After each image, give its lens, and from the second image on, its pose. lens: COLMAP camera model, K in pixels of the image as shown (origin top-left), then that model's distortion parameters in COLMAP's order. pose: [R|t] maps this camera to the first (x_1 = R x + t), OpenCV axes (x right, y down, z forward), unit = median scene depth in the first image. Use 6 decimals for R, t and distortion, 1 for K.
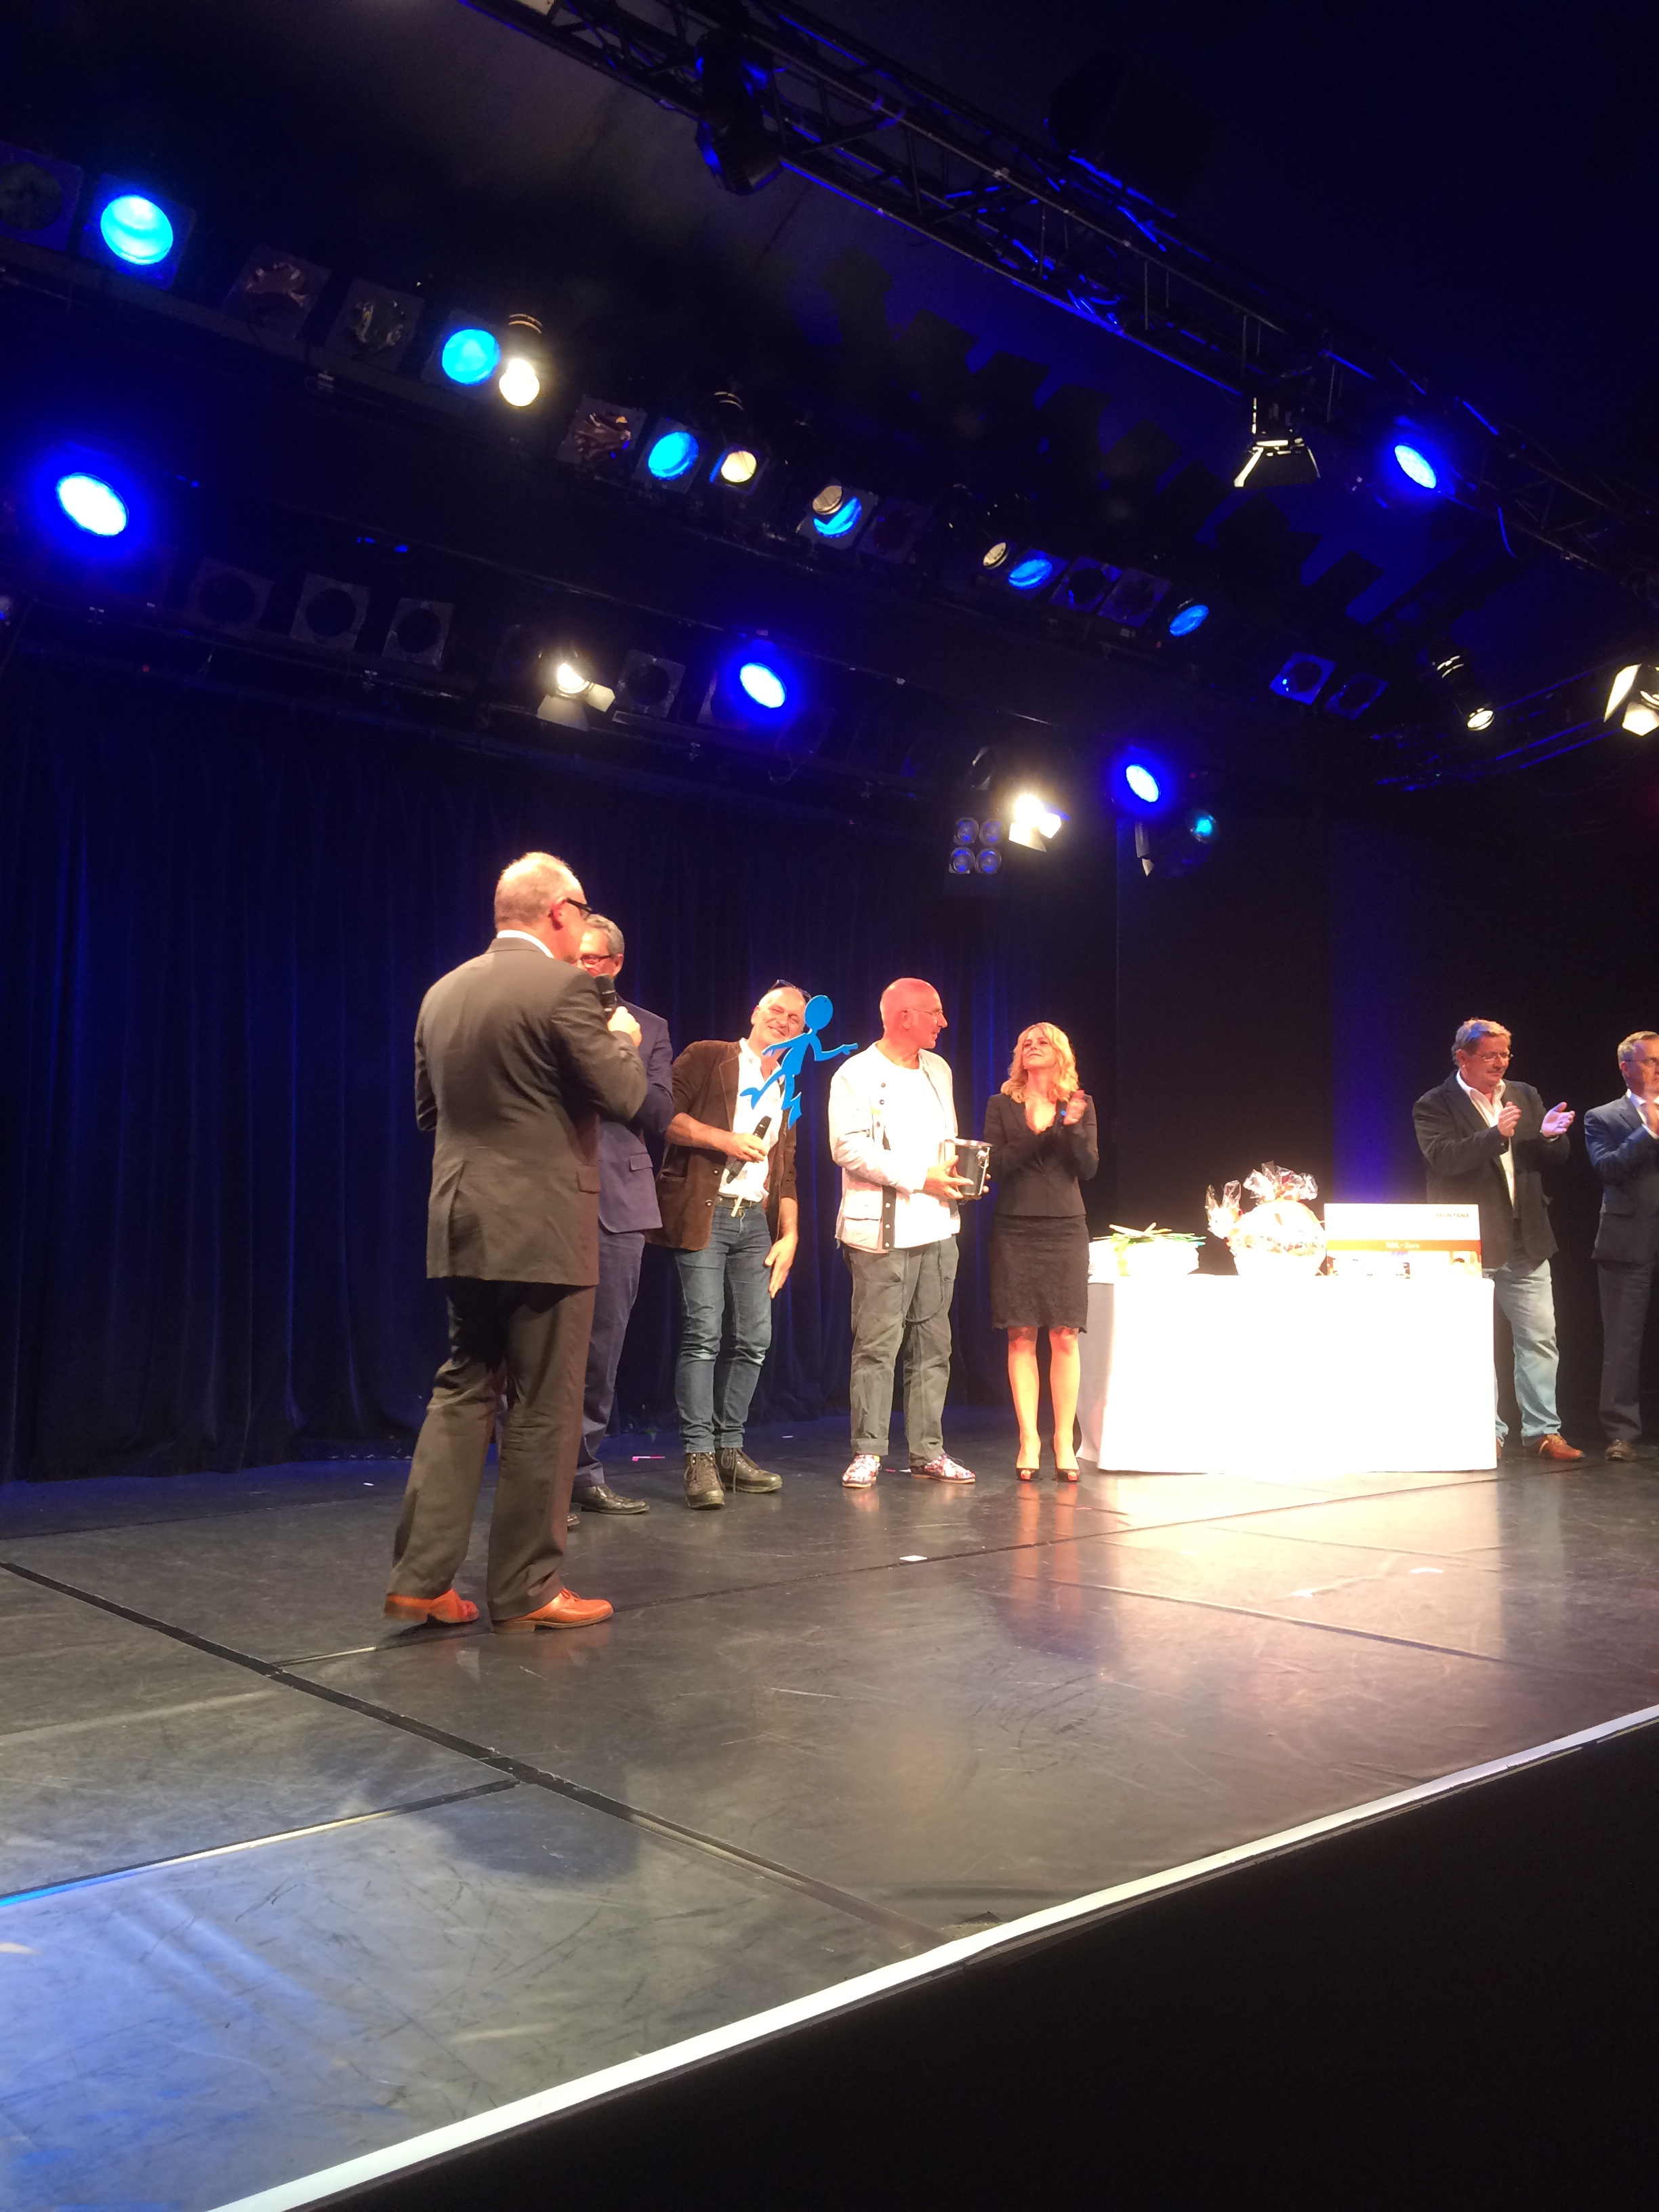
lens RADIAL K [[1853.9, 0, 829.5], [0, 1853.9, 1106.0], [0, 0, 1]] dist [0.090629, -0.118647]
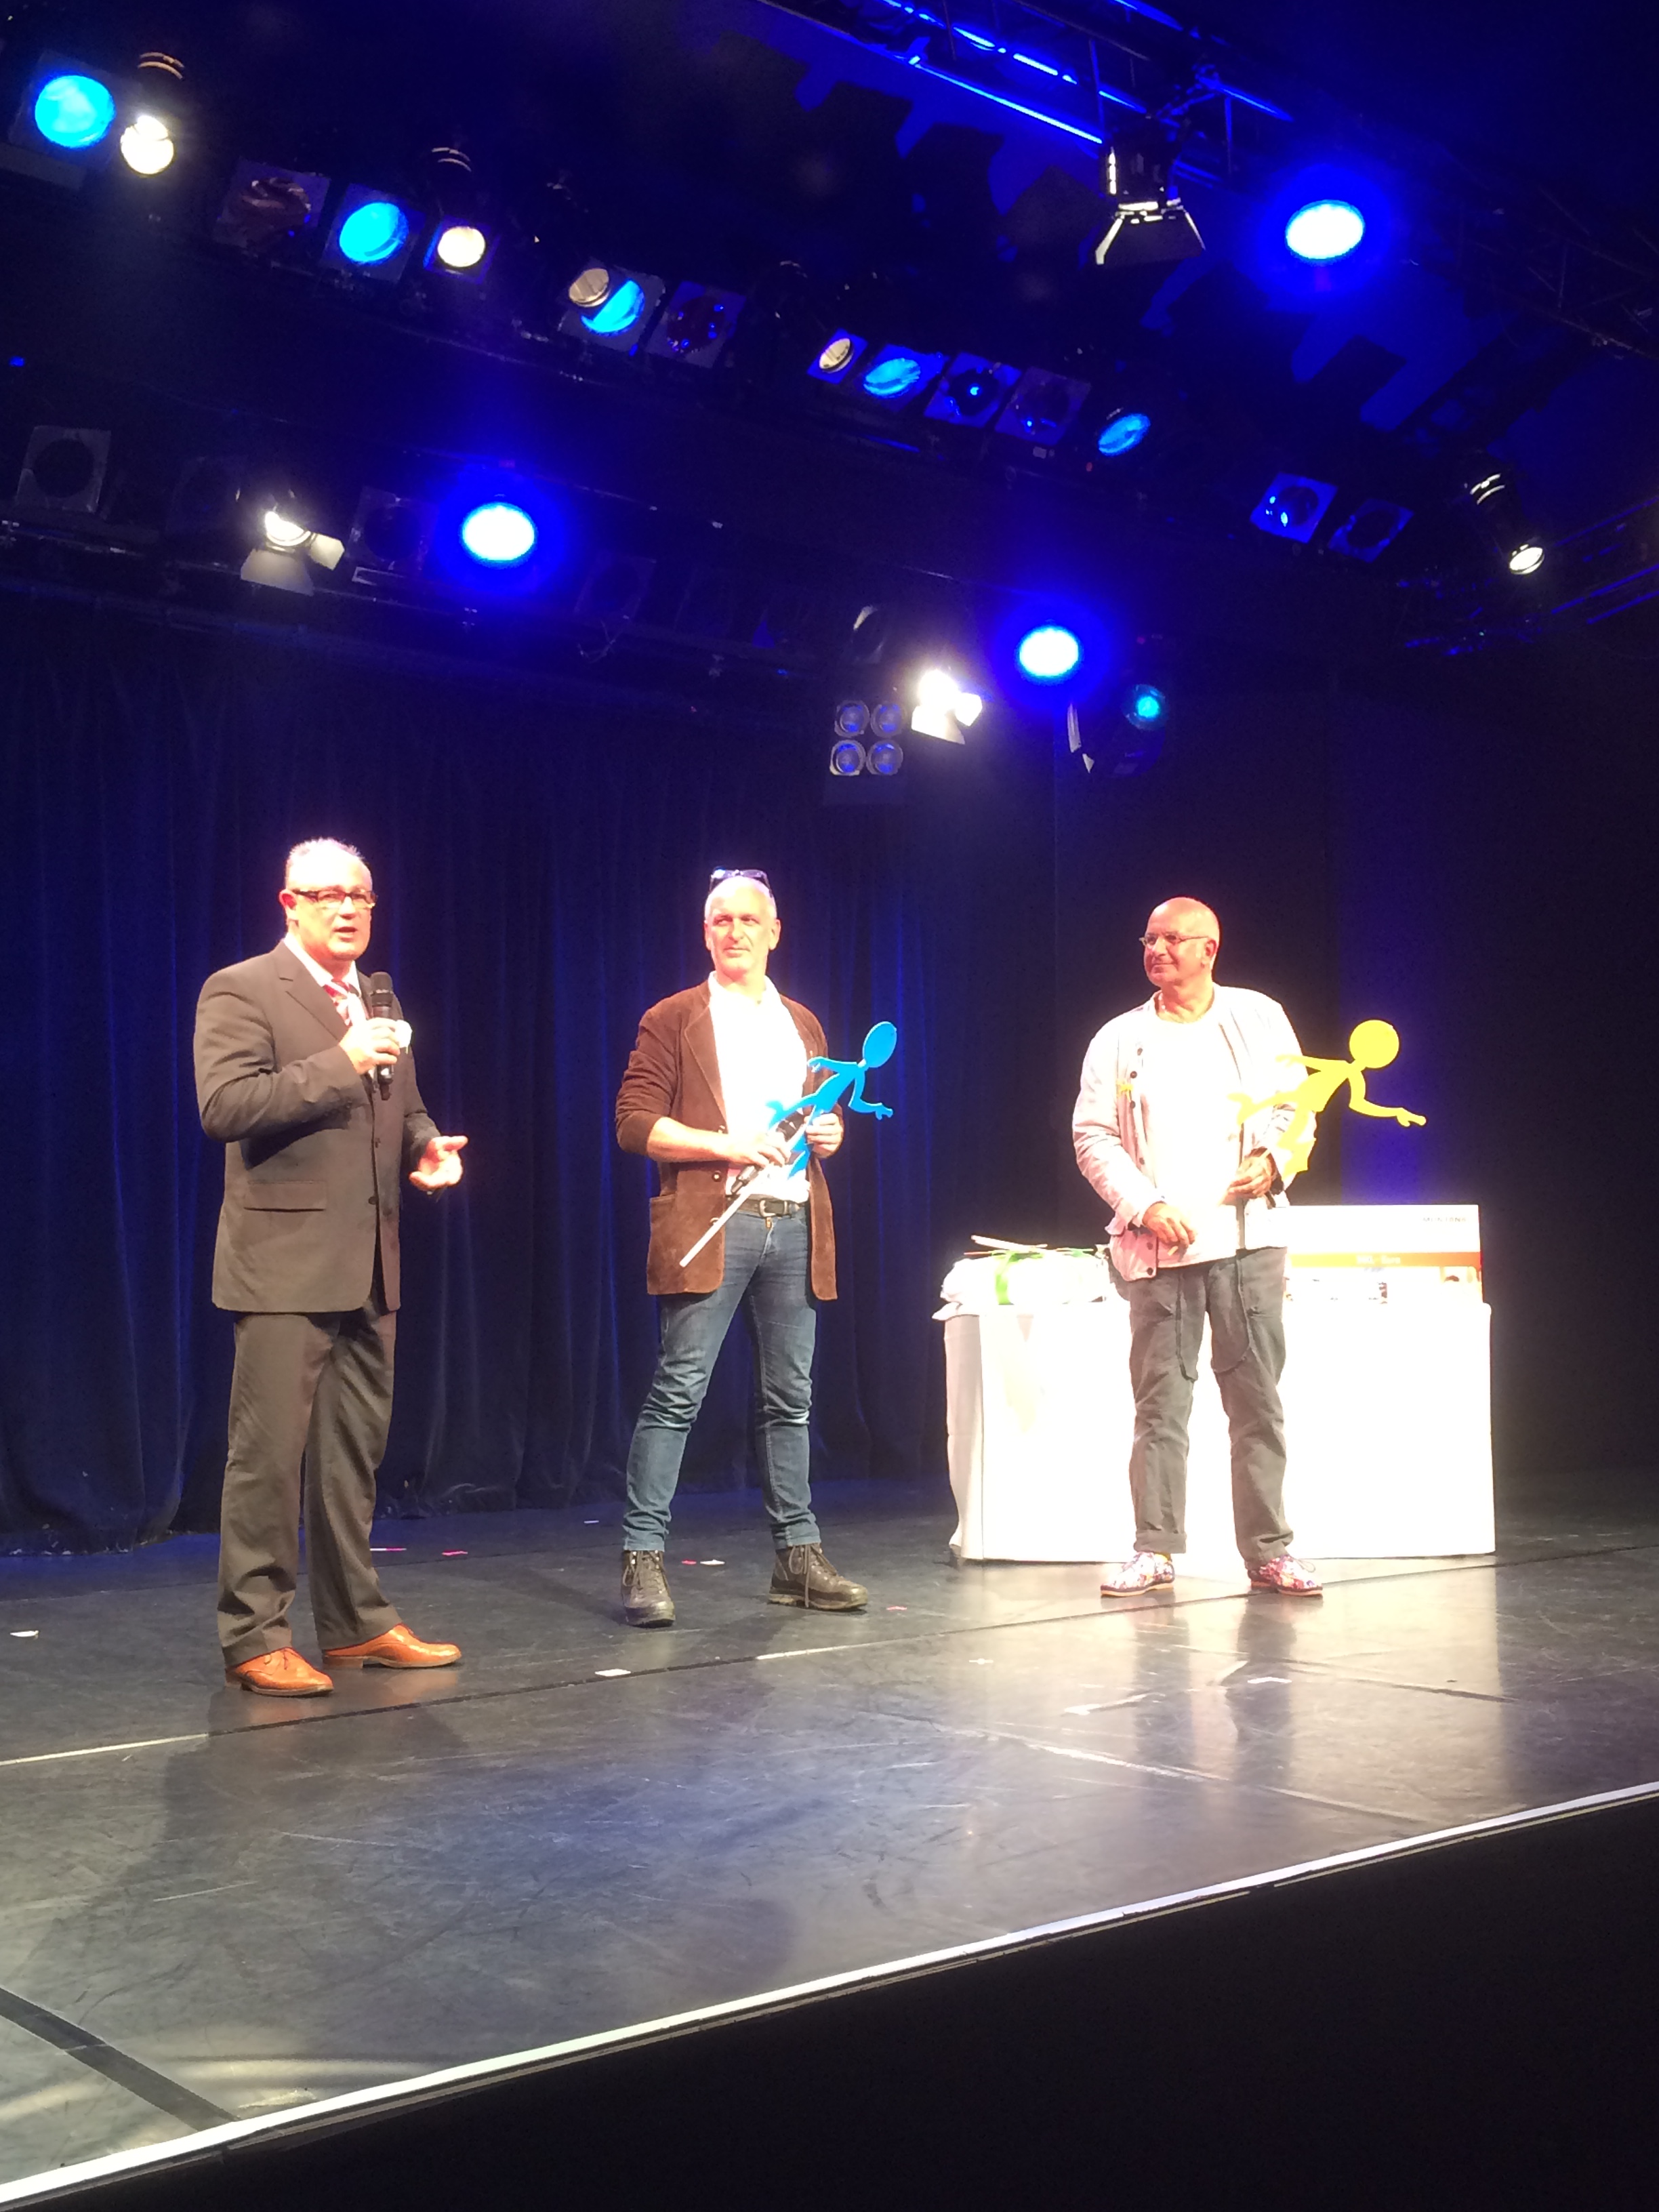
lens RADIAL K [[2515.7, 0, 829.5], [0, 2515.7, 1106.0], [0, 0, 1]] dist [0.076712, -0.061376]
pose [[0.999650, -0.012768, -0.023182, 0.109313], [0.012964, 0.999882, 0.008295, 0.000754], [0.023074, -0.008592, 0.999697, -0.028110]]
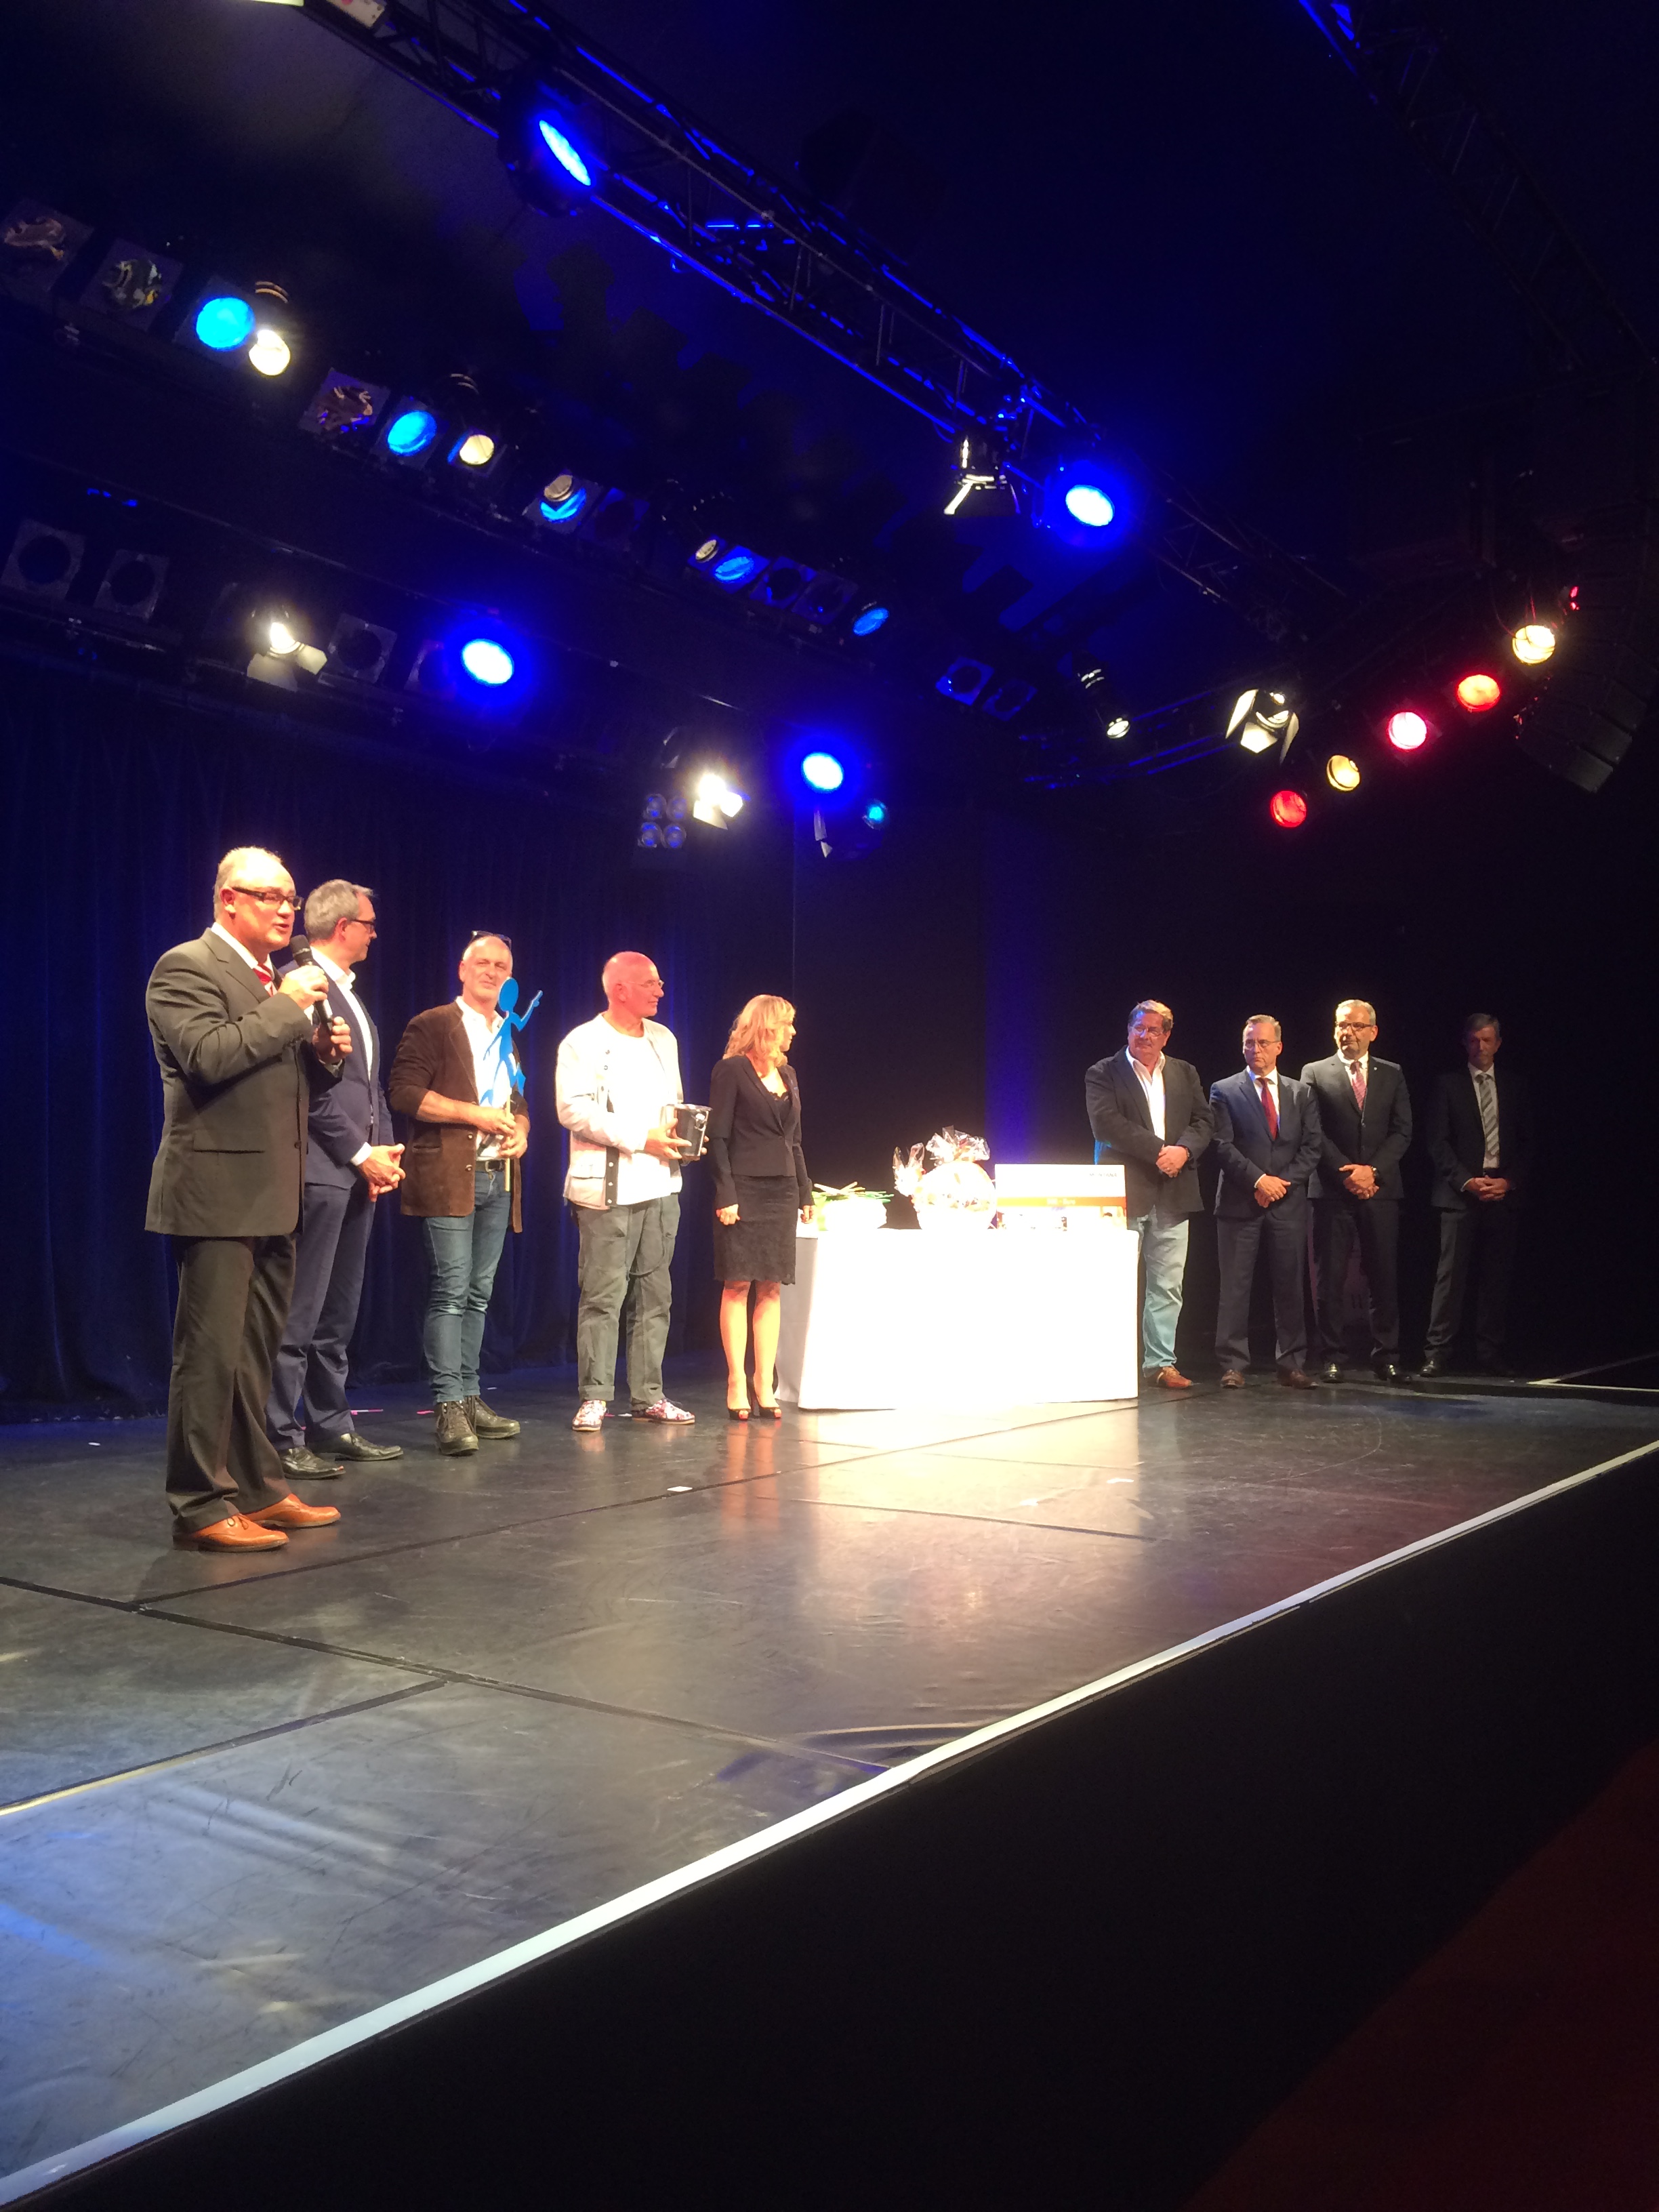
lens RADIAL K [[1853.9, 0, 829.5], [0, 1853.9, 1106.0], [0, 0, 1]] dist [0.090629, -0.118647]
pose [[0.974884, 0.008980, 0.222530, -0.077791], [-0.013952, 0.999687, 0.020782, -0.003895], [-0.222274, -0.023364, 0.974704, -0.053622]]
